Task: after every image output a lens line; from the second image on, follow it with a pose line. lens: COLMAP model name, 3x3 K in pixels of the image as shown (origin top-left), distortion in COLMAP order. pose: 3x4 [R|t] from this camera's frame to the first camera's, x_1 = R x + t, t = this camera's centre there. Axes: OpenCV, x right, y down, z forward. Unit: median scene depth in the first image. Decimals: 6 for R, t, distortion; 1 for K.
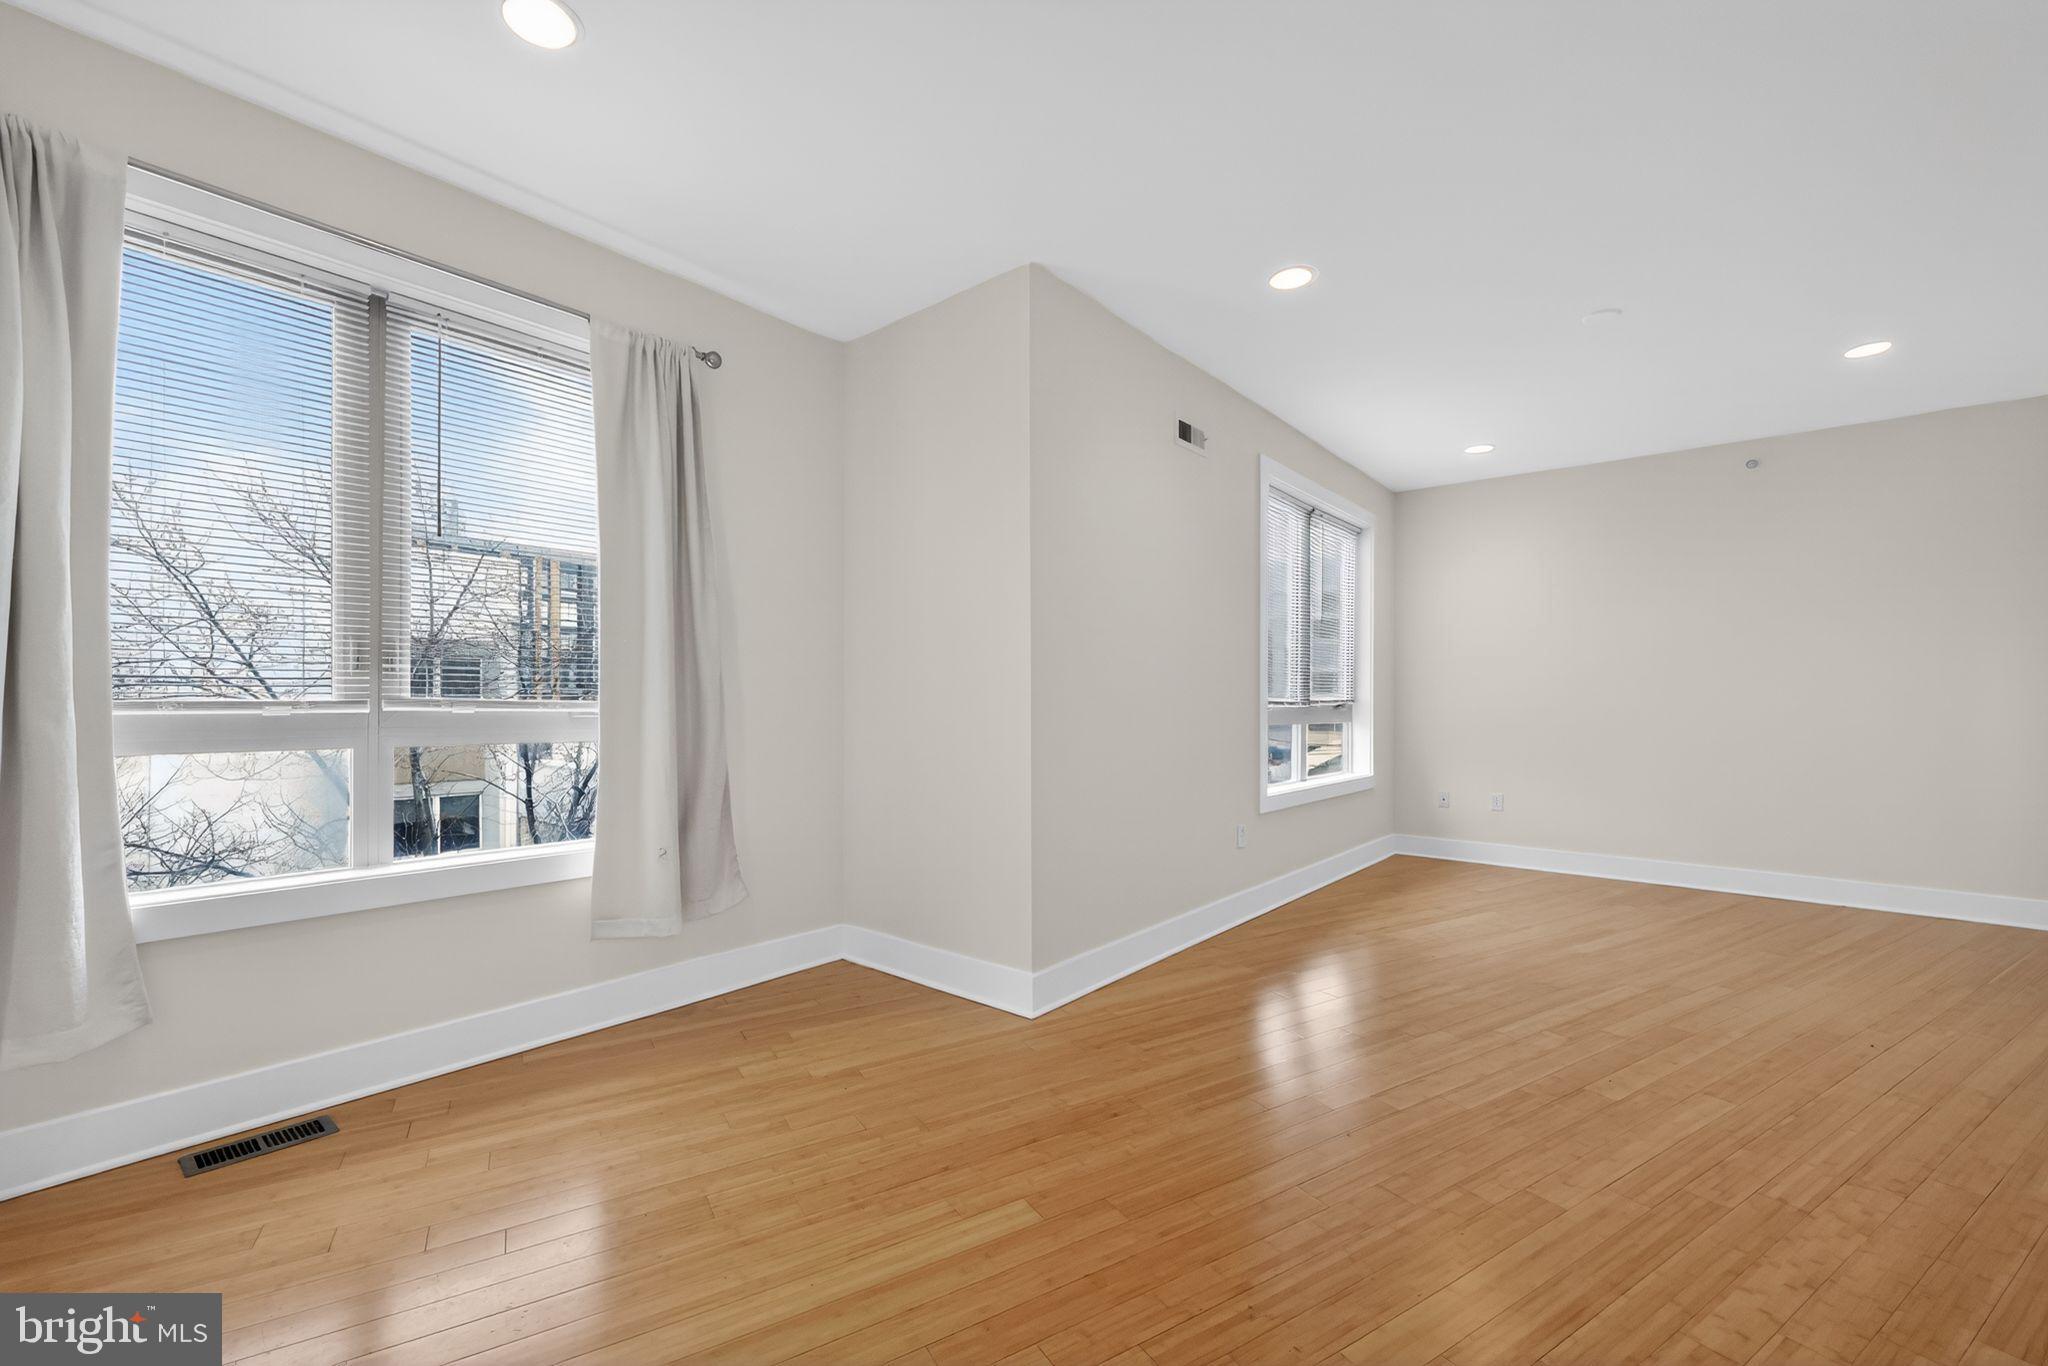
lens RADIAL K [[889.9, 0, 1024.0], [0, 889.9, 683.0], [0, 0, 1]] dist [0.013952, -0.000075]
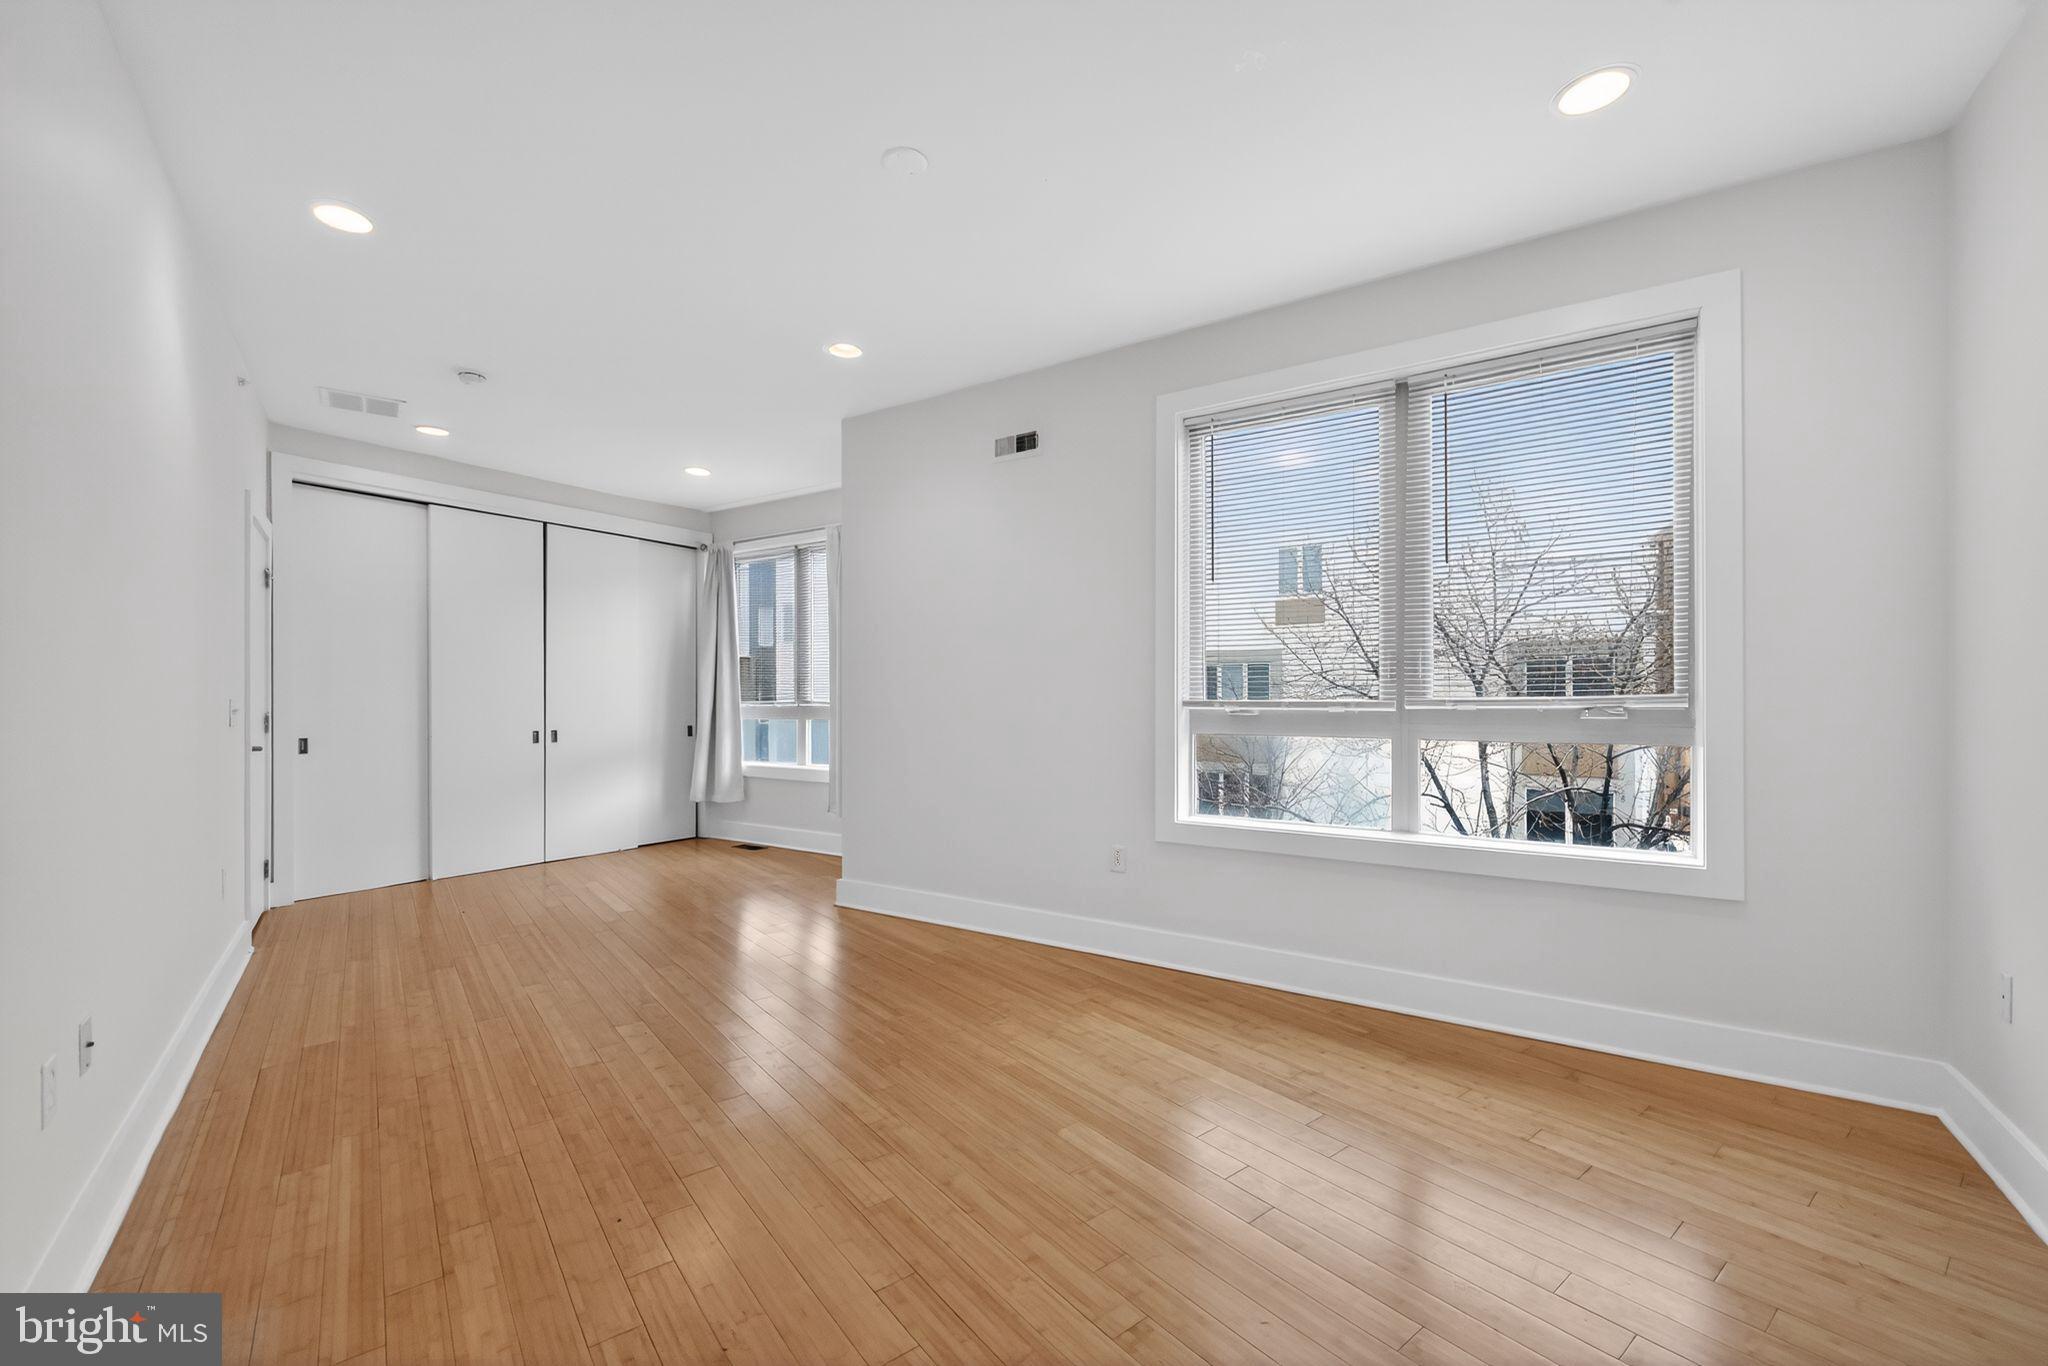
lens RADIAL K [[873.3, 0, 1014.2], [0, 873.3, 688.9], [0, 0, 1]] dist [-0.000837, -0.000082]
pose [[0.052715, -0.016545, -0.998473, 0.561483], [0.023332, 0.999610, -0.015332, 0.008910], [0.998337, -0.022488, 0.053081, 0.442508]]
